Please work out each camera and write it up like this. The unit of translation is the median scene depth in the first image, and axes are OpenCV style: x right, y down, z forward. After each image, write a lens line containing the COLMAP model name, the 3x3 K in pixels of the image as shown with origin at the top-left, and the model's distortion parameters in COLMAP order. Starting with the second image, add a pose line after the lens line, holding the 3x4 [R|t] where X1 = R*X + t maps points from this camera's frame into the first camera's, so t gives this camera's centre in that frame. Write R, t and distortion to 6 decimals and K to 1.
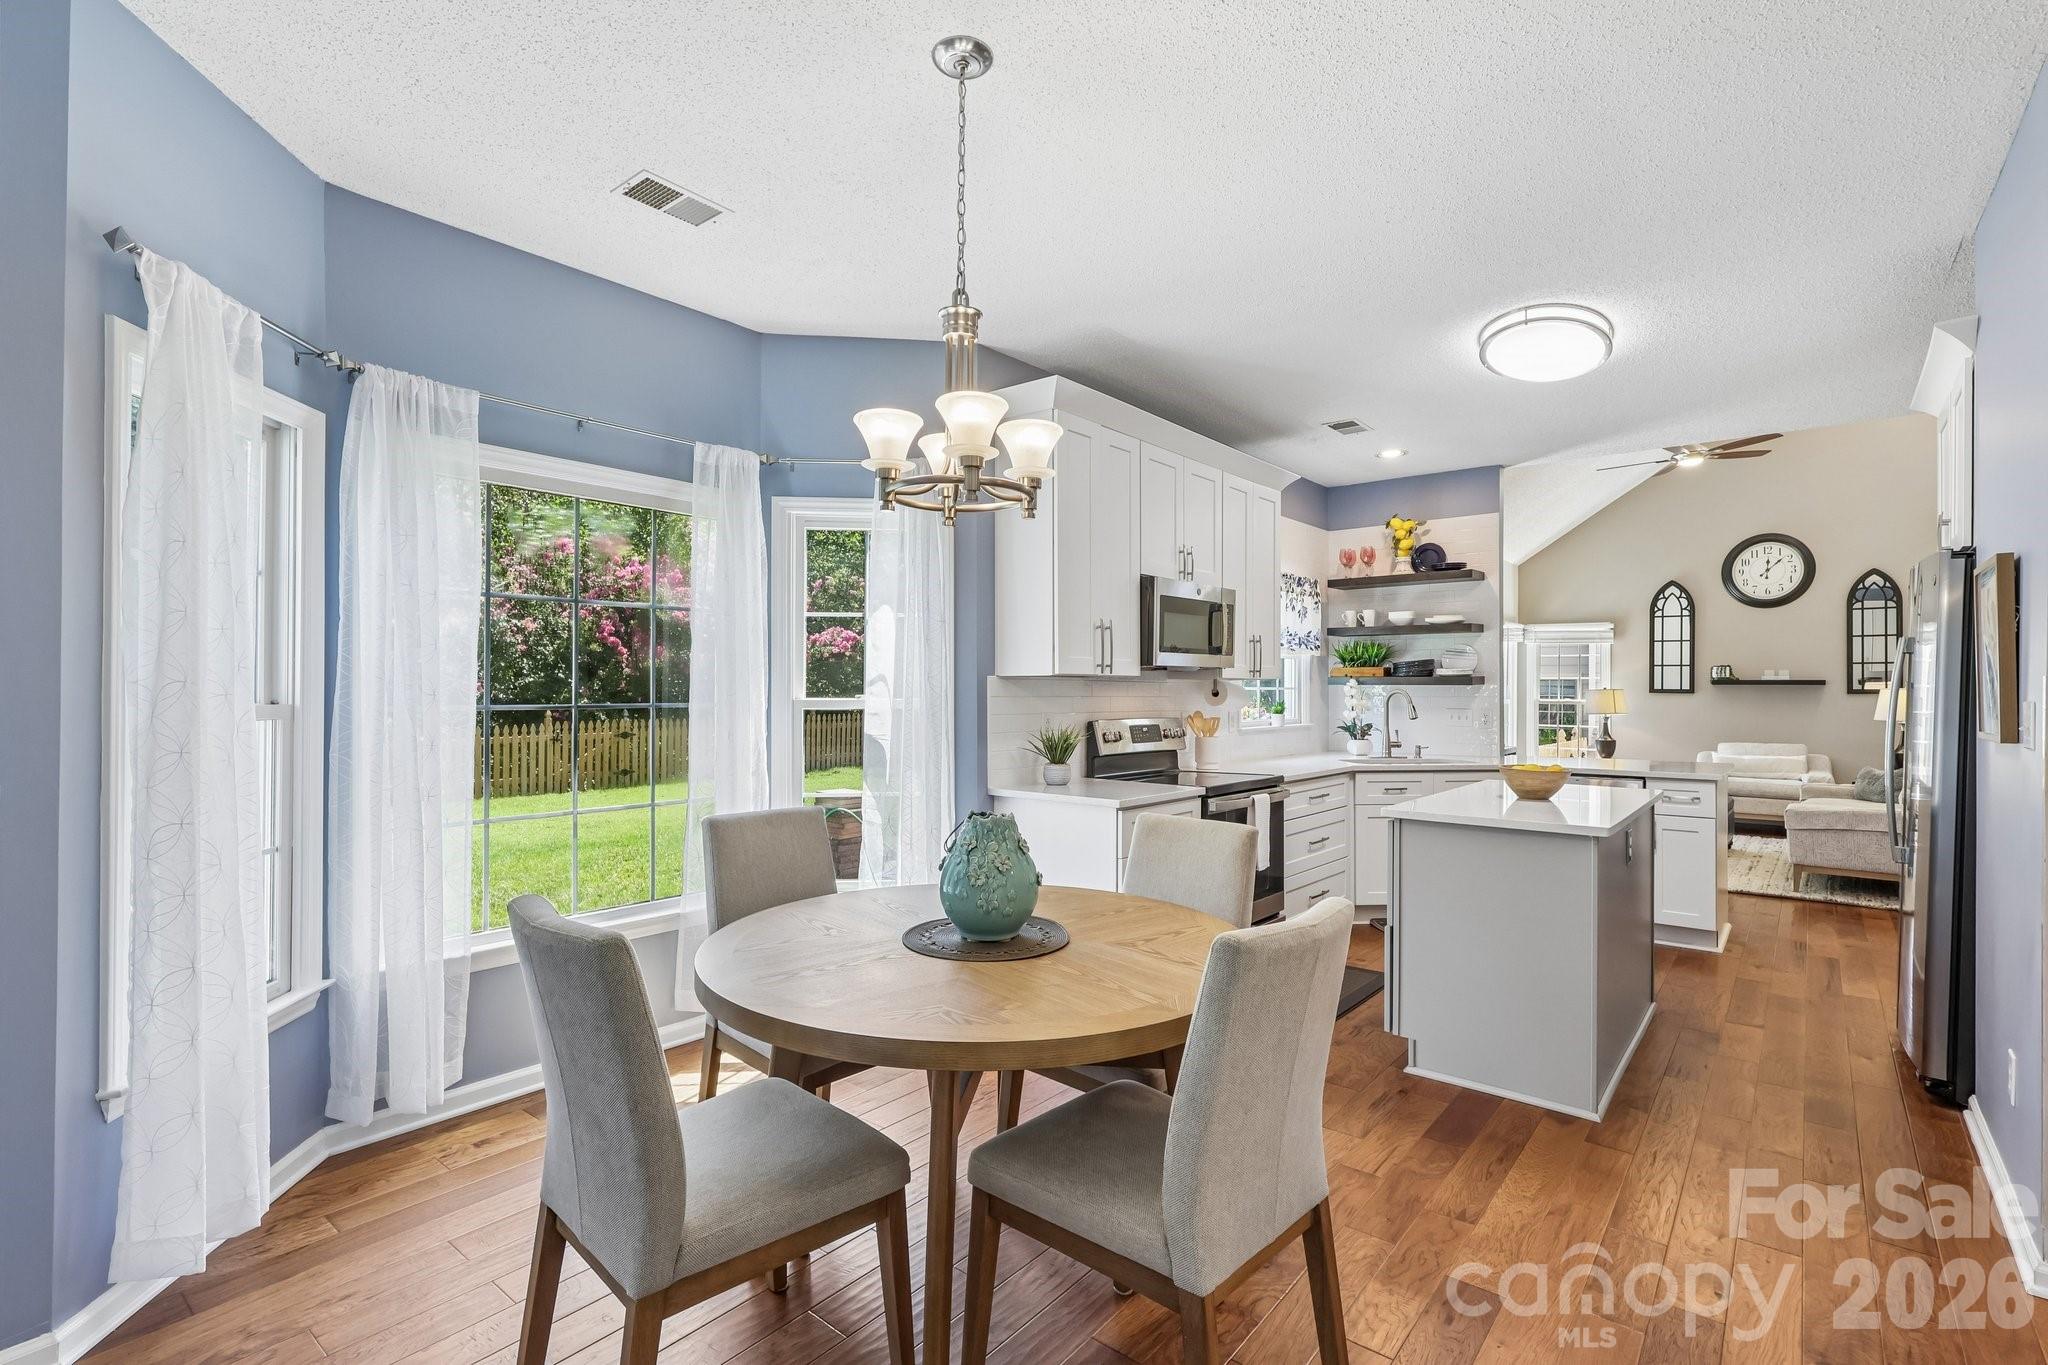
lens RADIAL K [[951.5, 0, 1028.9], [0, 951.5, 683.1], [0, 0, 1]] dist [-0.001192, 0.000691]
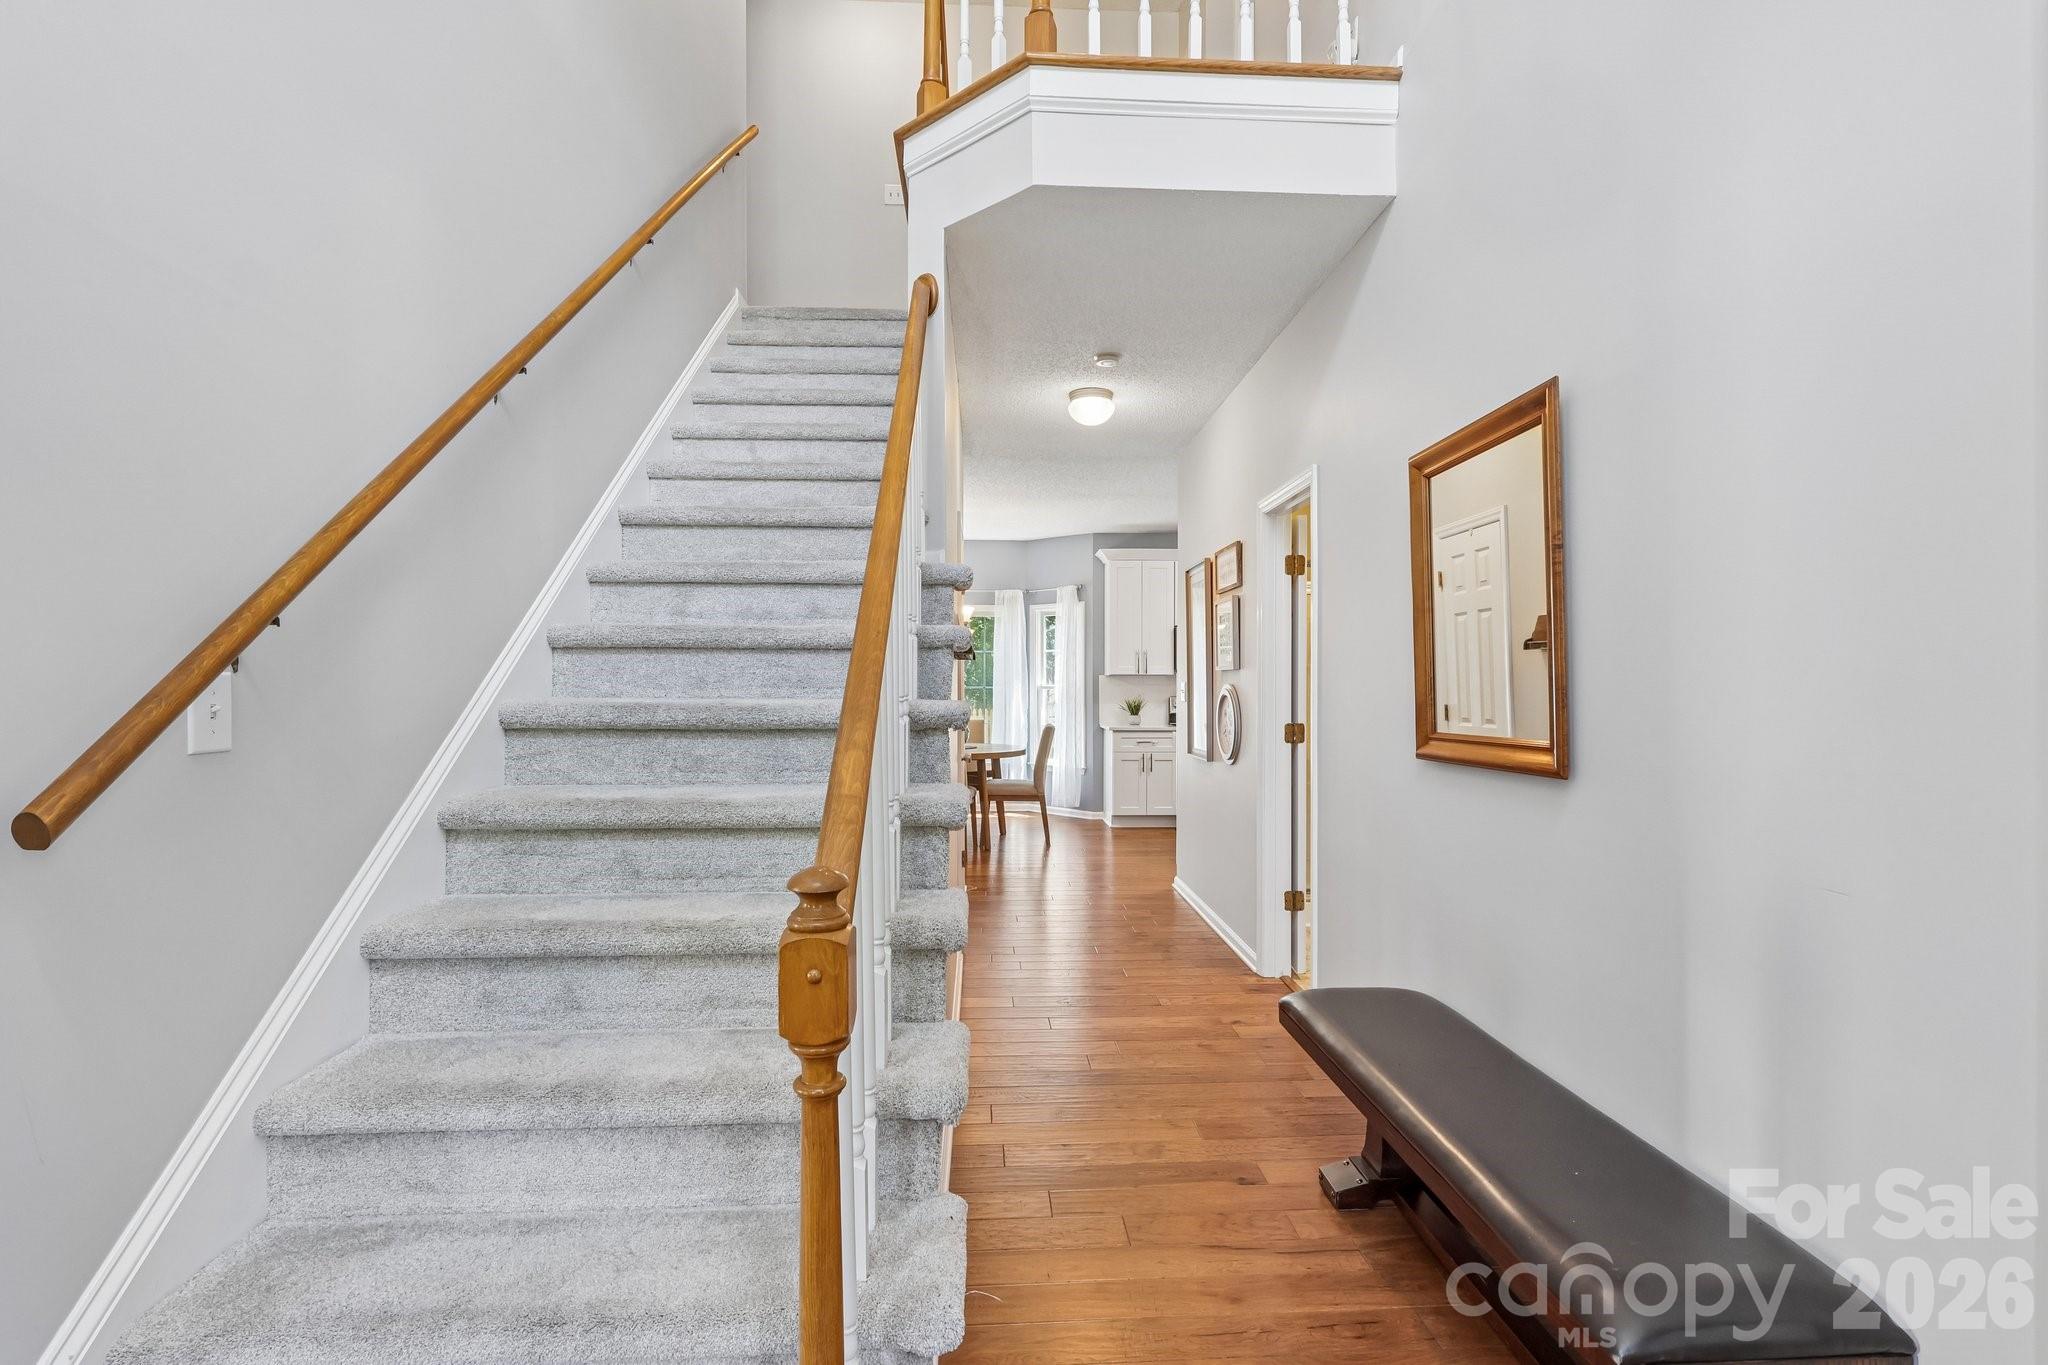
lens RADIAL K [[951.5, 0, 1026.6], [0, 951.5, 682.0], [0, 0, 1]] dist [-0.001192, 0.000691]
pose [[0.667767, -0.000942, -0.744370, 1.000561], [0.005386, 0.999979, 0.003567, -0.000199], [0.744351, -0.006391, 0.667758, -0.432348]]
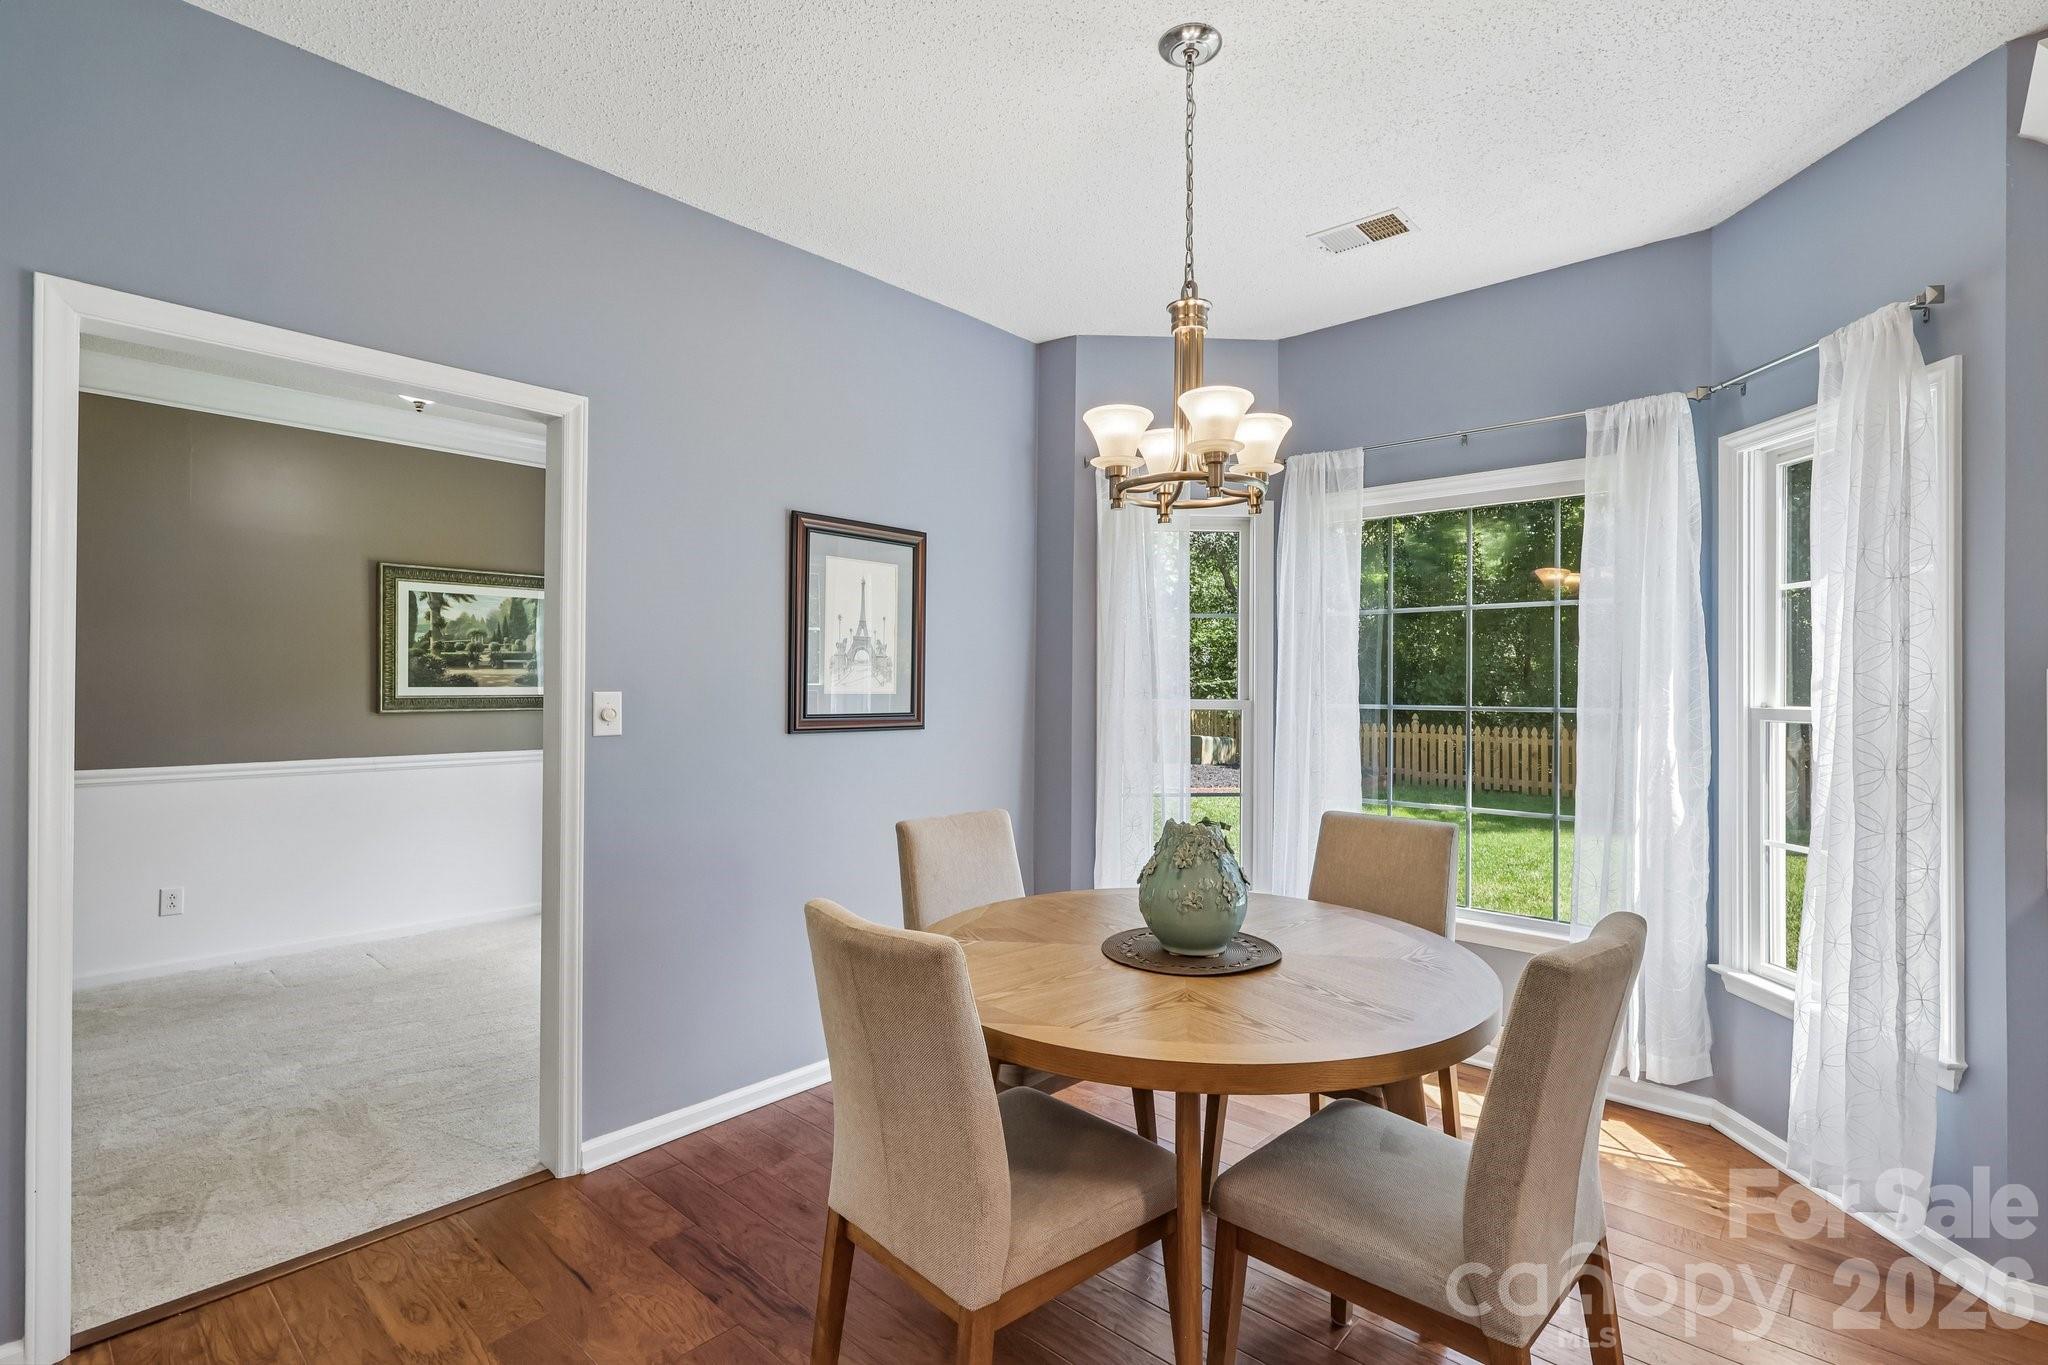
lens RADIAL K [[951.5, 0, 1032.7], [0, 951.5, 686.4], [0, 0, 1]] dist [-0.001192, 0.000691]
pose [[-0.050049, -0.003831, -0.998739, 0.317385], [0.000162, 0.999993, -0.003844, 0.002491], [0.998747, -0.000354, -0.050048, 0.308529]]
